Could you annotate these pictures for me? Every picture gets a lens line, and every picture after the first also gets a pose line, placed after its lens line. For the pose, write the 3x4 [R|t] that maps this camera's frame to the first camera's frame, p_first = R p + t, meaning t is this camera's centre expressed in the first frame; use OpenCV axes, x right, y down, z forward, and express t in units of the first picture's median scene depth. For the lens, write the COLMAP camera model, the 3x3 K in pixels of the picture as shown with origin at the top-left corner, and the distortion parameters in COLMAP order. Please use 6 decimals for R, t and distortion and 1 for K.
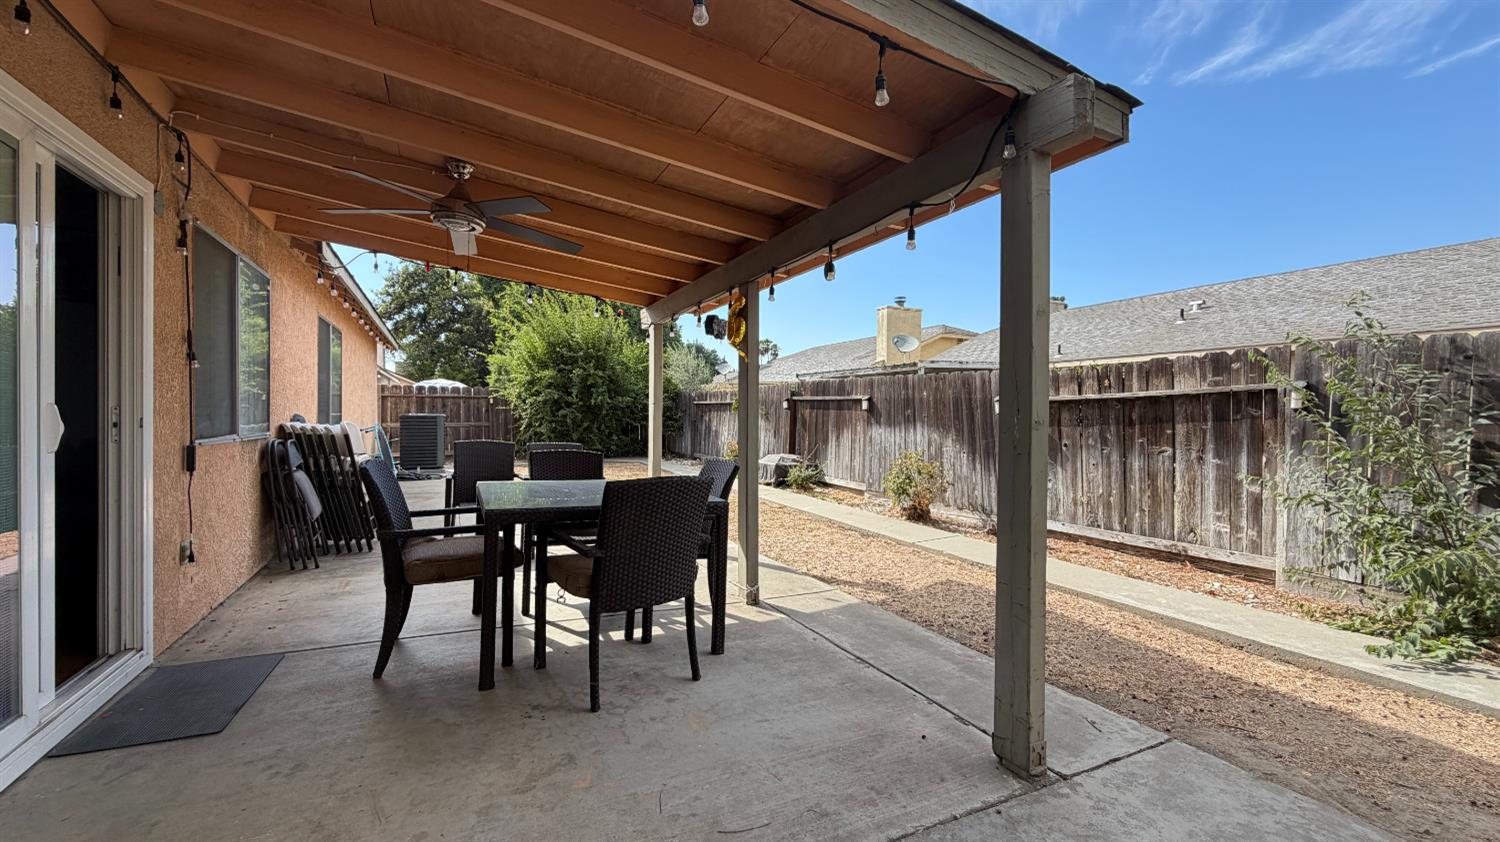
lens RADIAL K [[598.1, 0, 744.3], [0, 598.1, 423.0], [0, 0, 1]] dist [-0.000831, 0.000188]
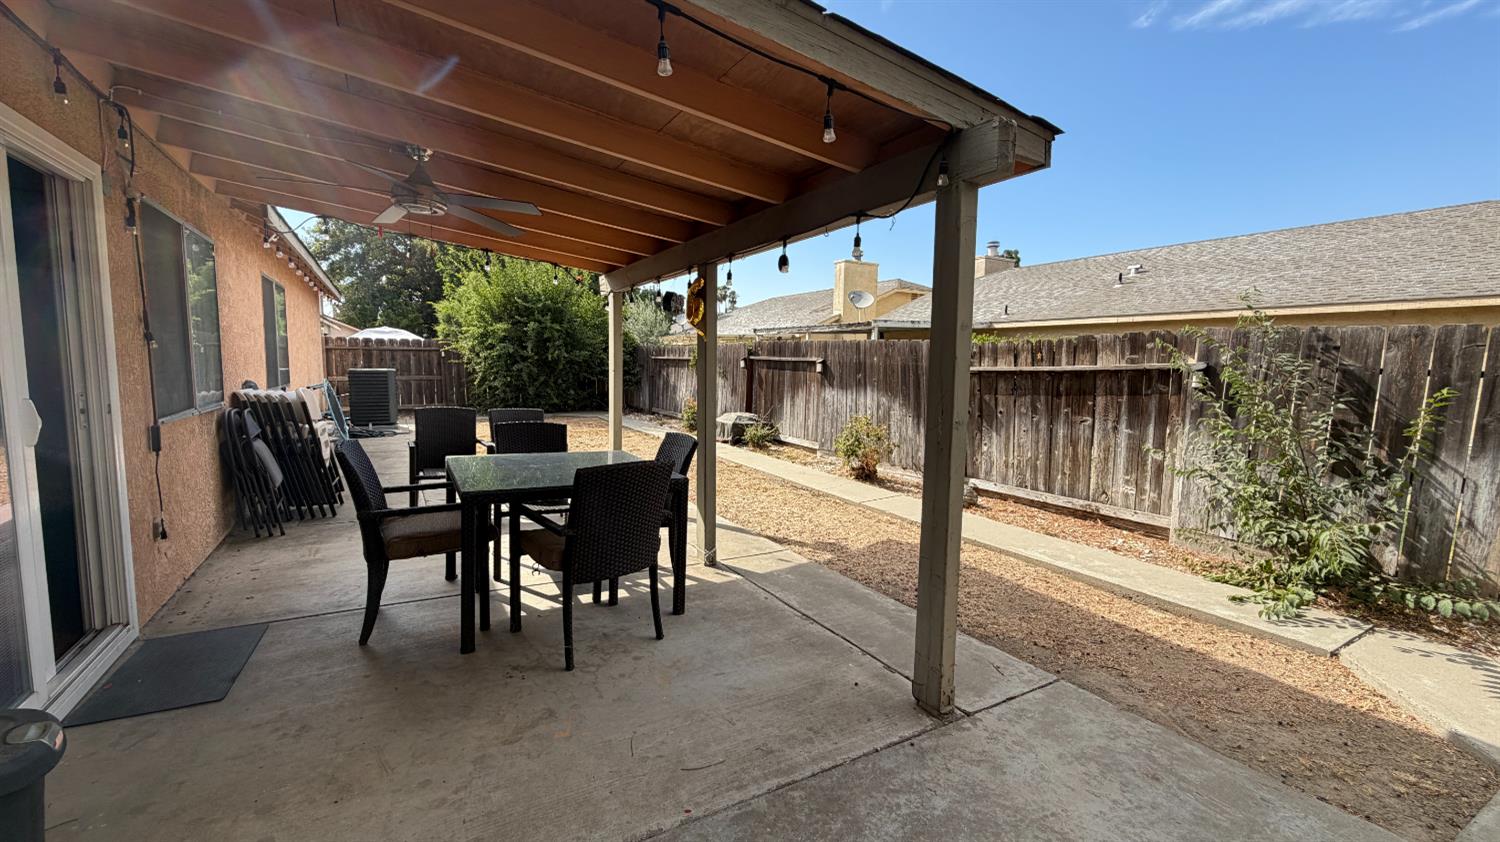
lens RADIAL K [[598.1, 0, 744.5], [0, 598.1, 423.7], [0, 0, 1]] dist [-0.000831, 0.000188]
pose [[0.997459, 0.001362, 0.071224, -0.001973], [-0.007698, 0.996024, 0.088753, -0.056582], [-0.070819, -0.089076, 0.993504, -0.068771]]
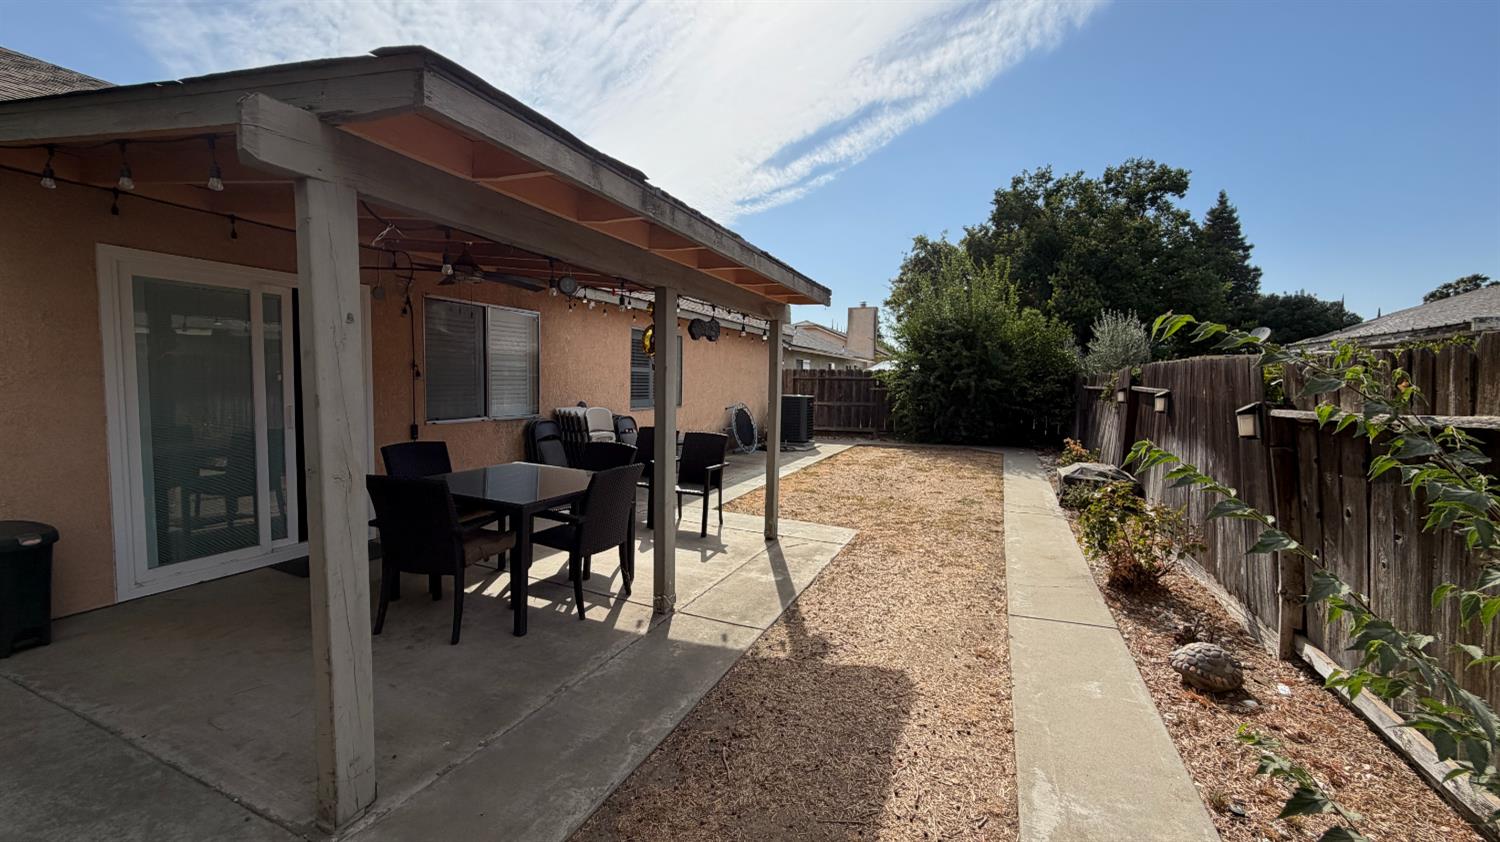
lens RADIAL K [[598.1, 0, 741.0], [0, 598.1, 428.4], [0, 0, 1]] dist [-0.000831, 0.000188]
pose [[0.653467, 0.066480, -0.754030, 0.935211], [-0.025160, 0.997493, 0.066140, -0.082845], [0.756537, -0.024249, 0.653502, 0.514128]]
